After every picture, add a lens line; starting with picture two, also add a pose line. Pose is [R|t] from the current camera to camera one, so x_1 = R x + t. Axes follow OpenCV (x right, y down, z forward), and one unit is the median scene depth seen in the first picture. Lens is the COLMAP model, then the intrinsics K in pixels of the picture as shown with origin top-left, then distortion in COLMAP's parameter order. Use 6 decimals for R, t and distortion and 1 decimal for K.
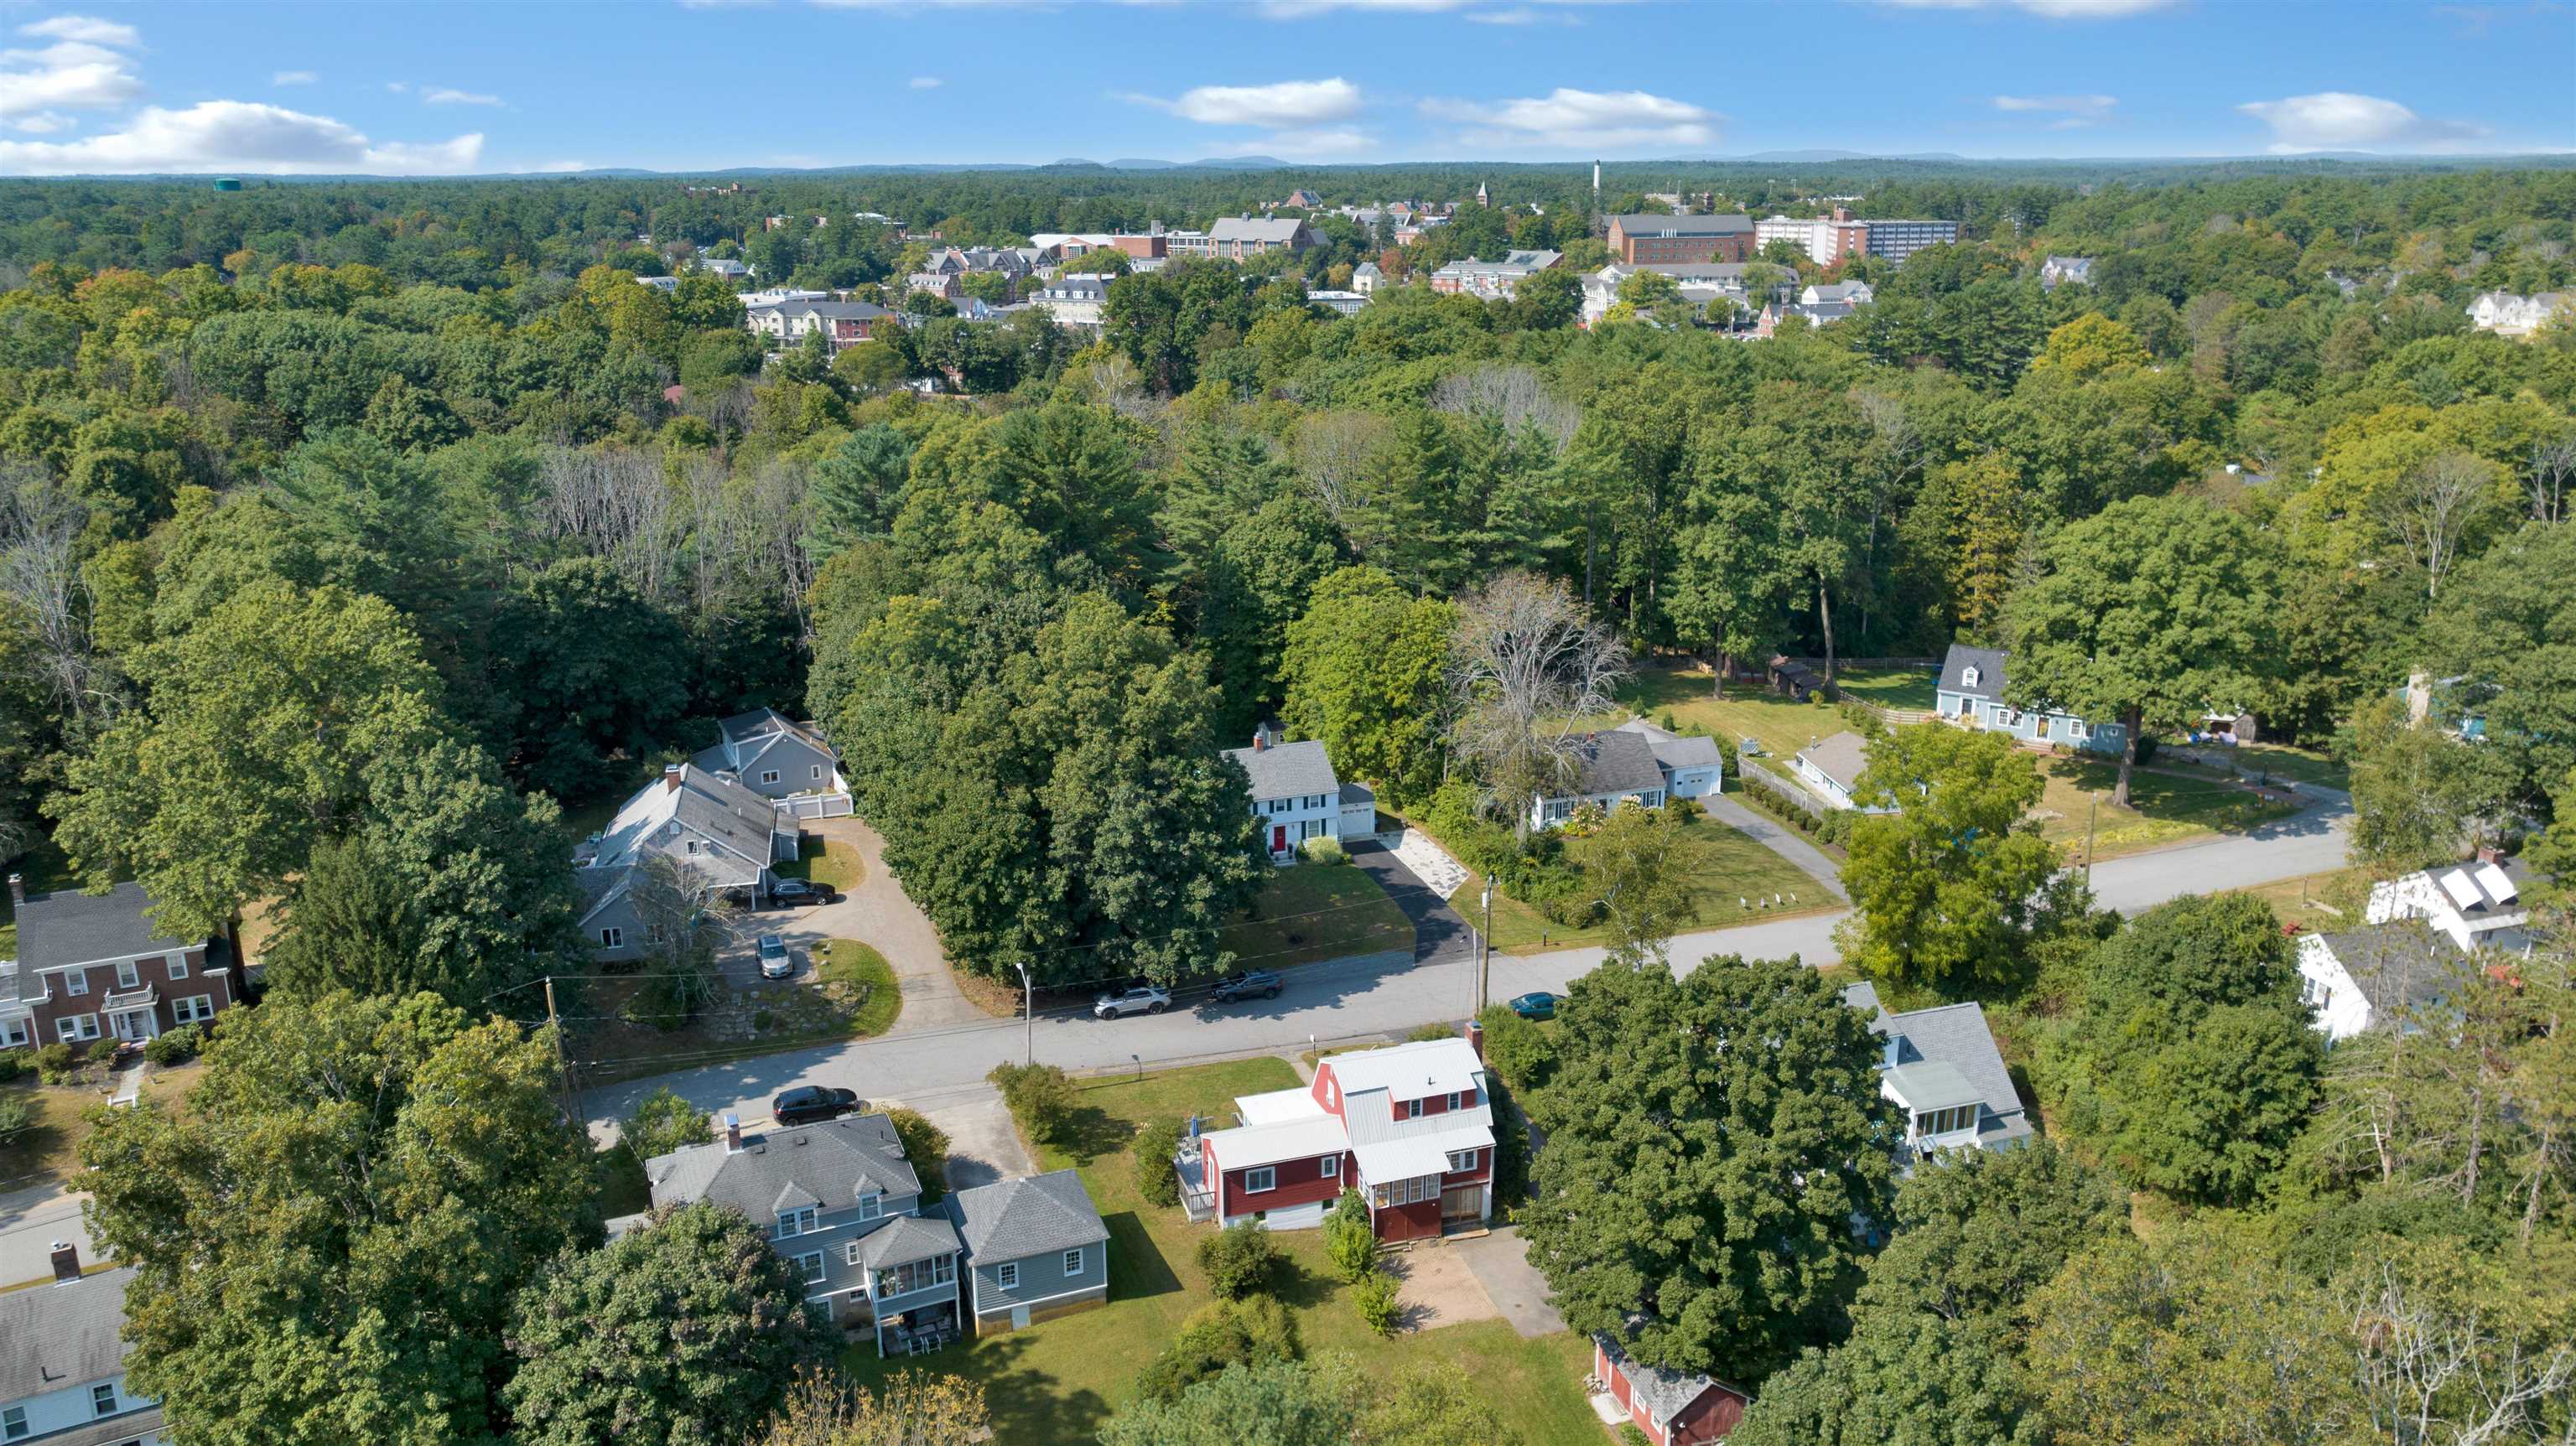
lens RADIAL K [[1810.2, 0, 1289.7], [0, 1810.2, 728.8], [0, 0, 1]] dist [-0.004167, -0.034904]
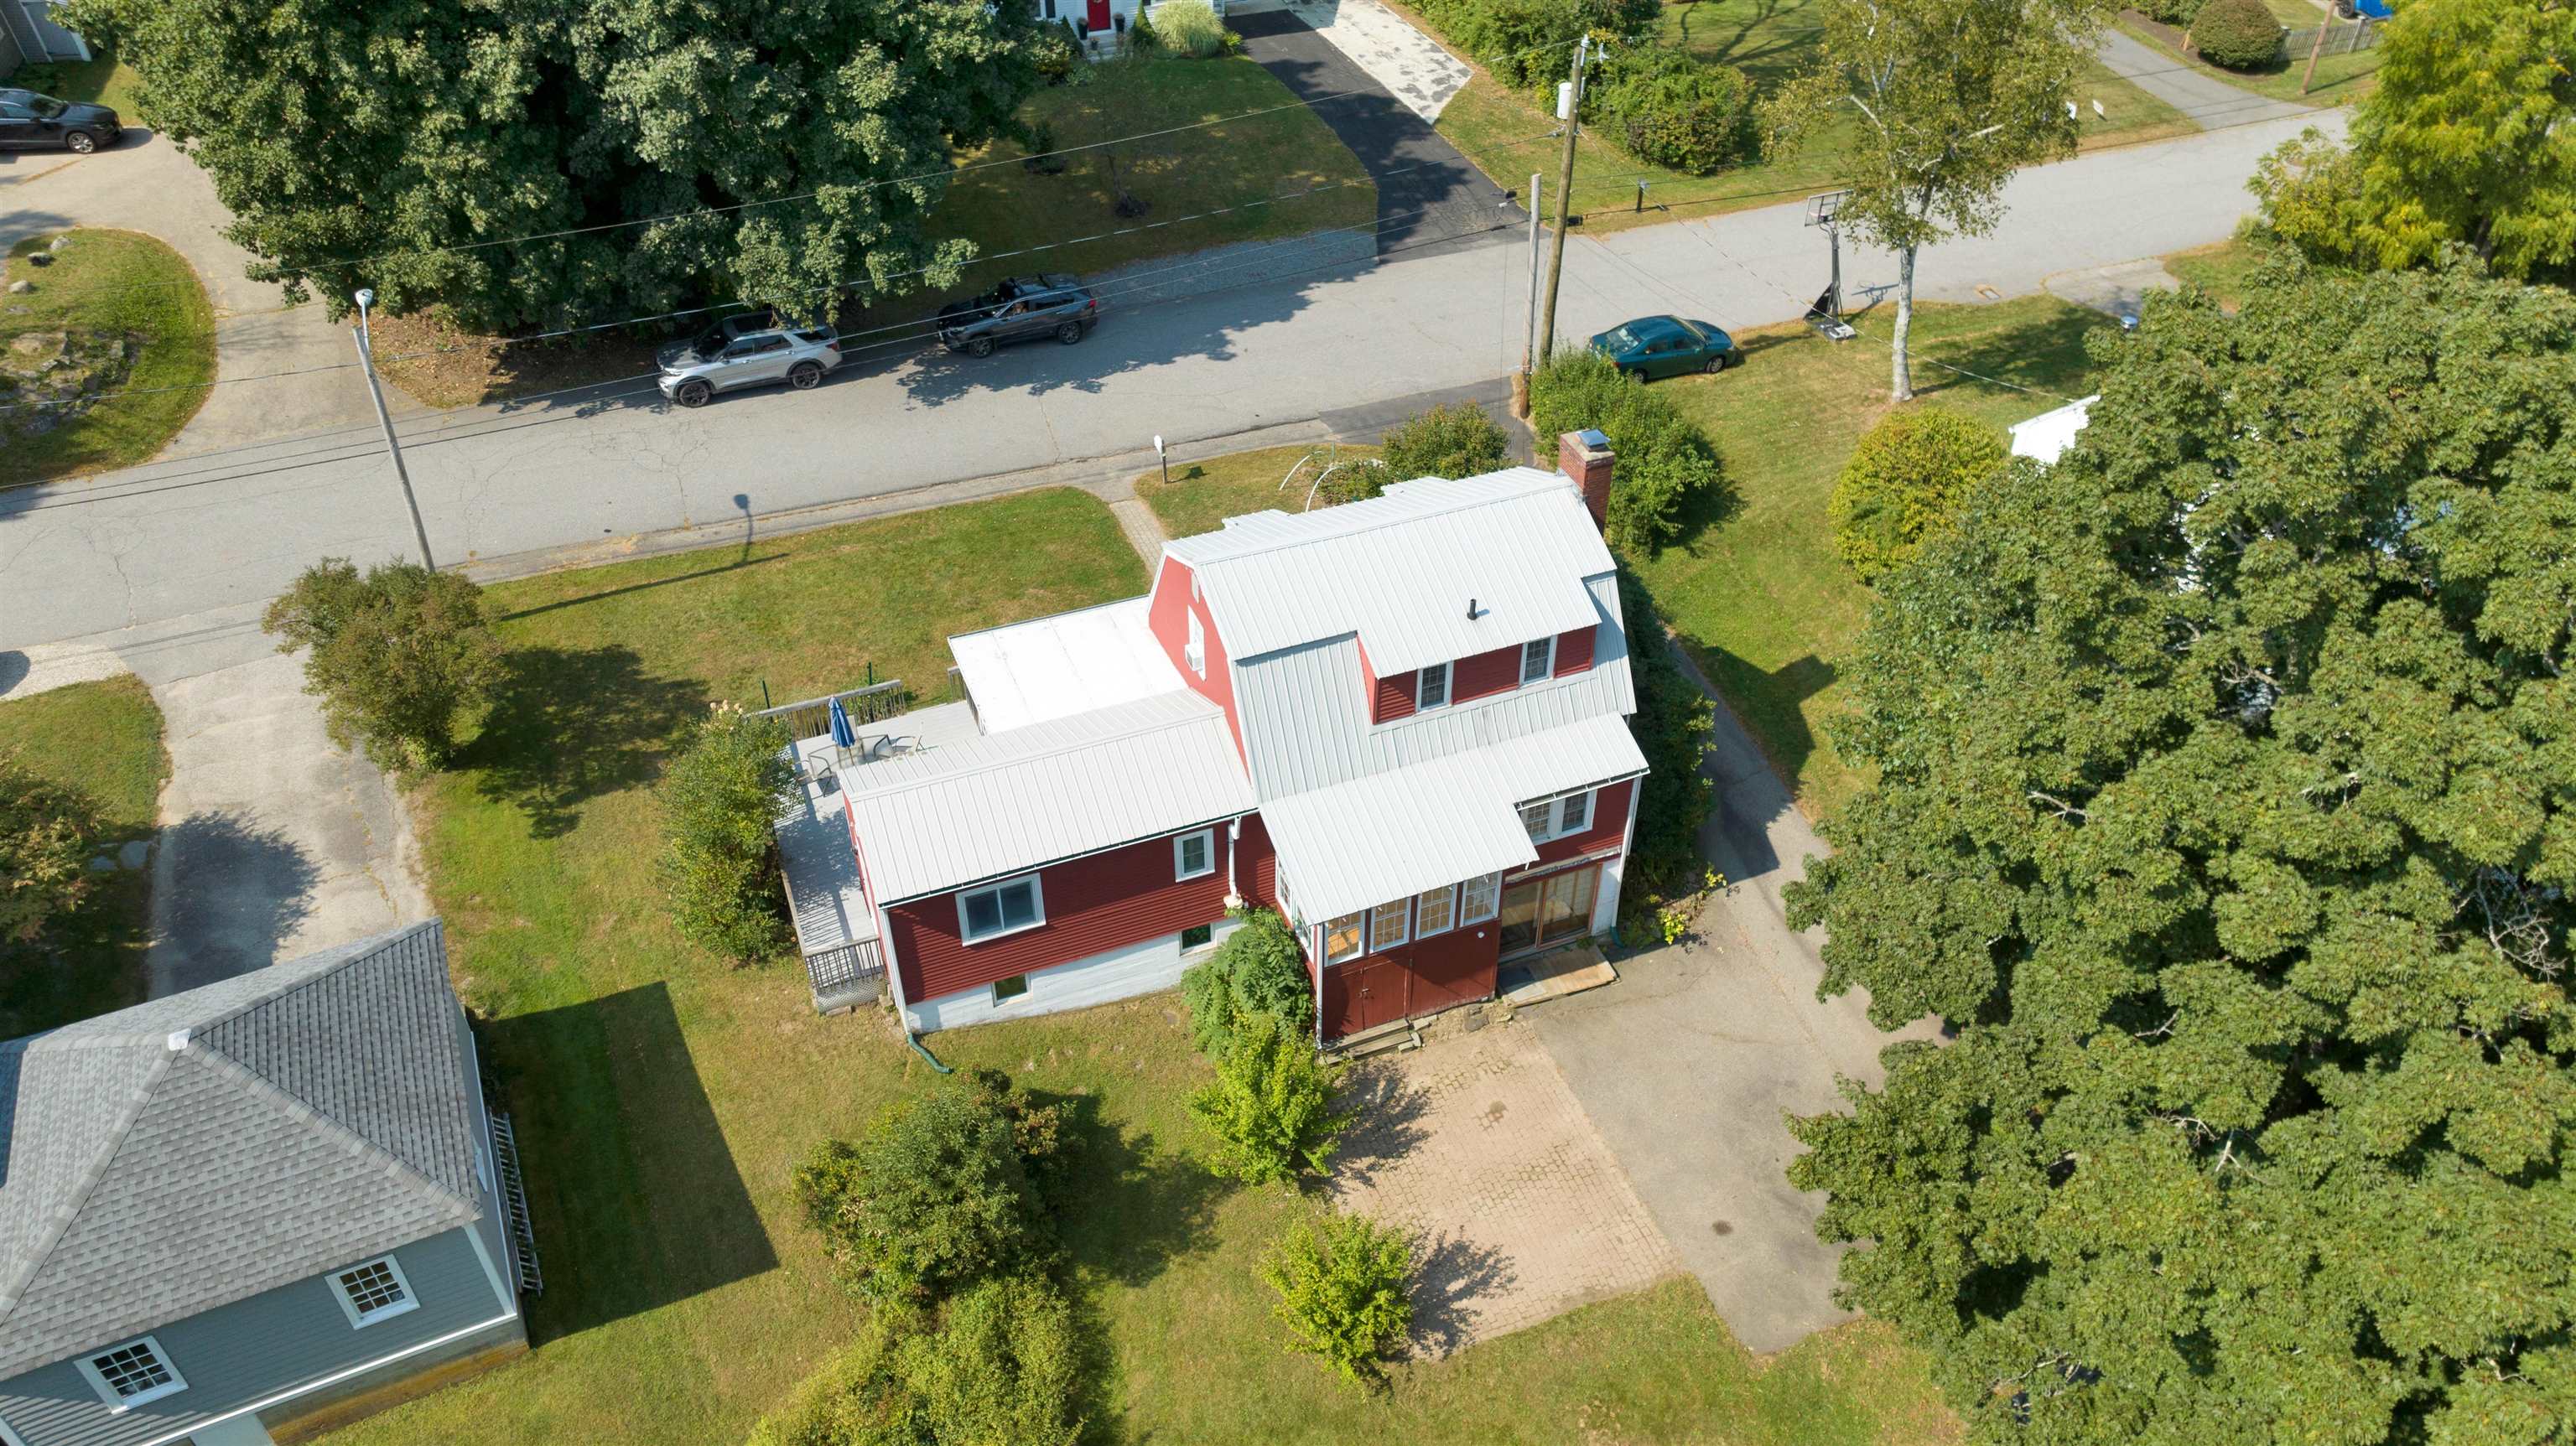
lens RADIAL K [[1810.2, 0, 1289.7], [0, 1810.2, 728.8], [0, 0, 1]] dist [-0.004167, -0.034904]
pose [[0.998198, -0.033390, 0.049857, 0.021203], [0.011679, 0.923100, 0.384382, 0.072965], [-0.058857, -0.383107, 0.921827, 0.611381]]
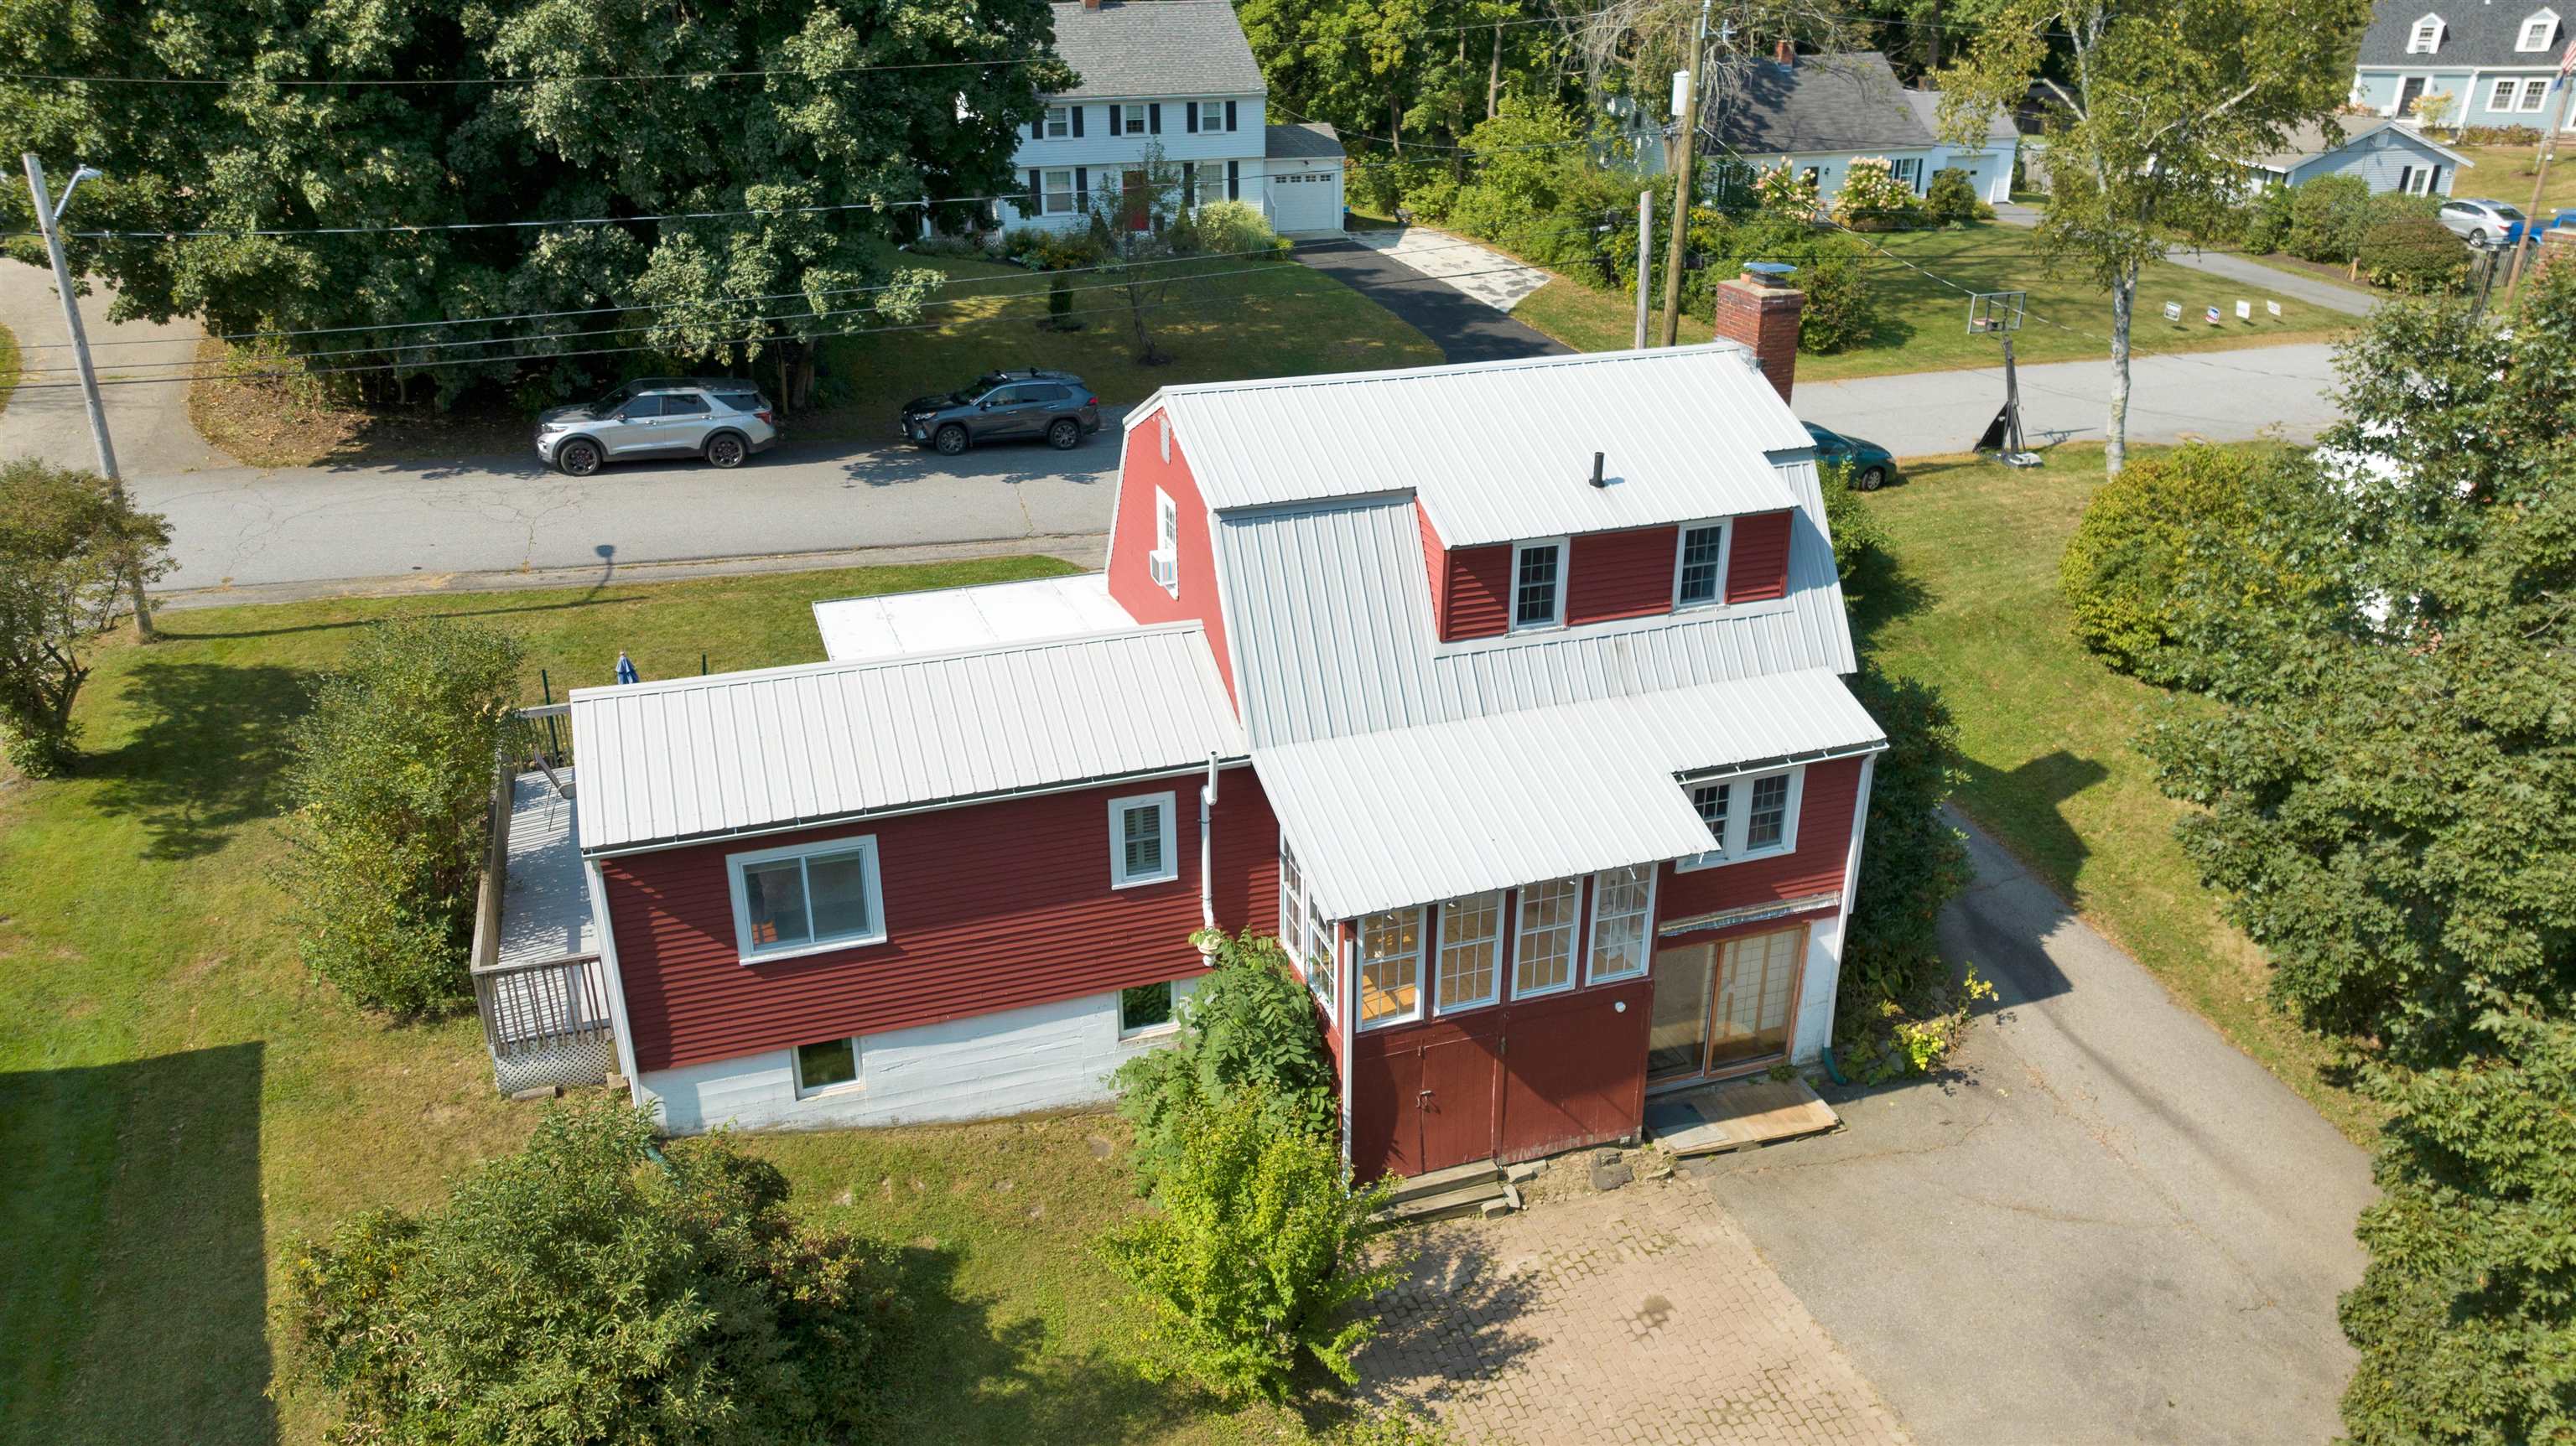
lens RADIAL K [[1810.2, 0, 1289.7], [0, 1810.2, 728.8], [0, 0, 1]] dist [-0.004167, -0.034904]
pose [[0.999792, -0.003095, 0.020163, 0.031516], [0.000597, 0.992436, 0.122760, 0.182649], [-0.020390, -0.122723, 0.992232, 0.709749]]
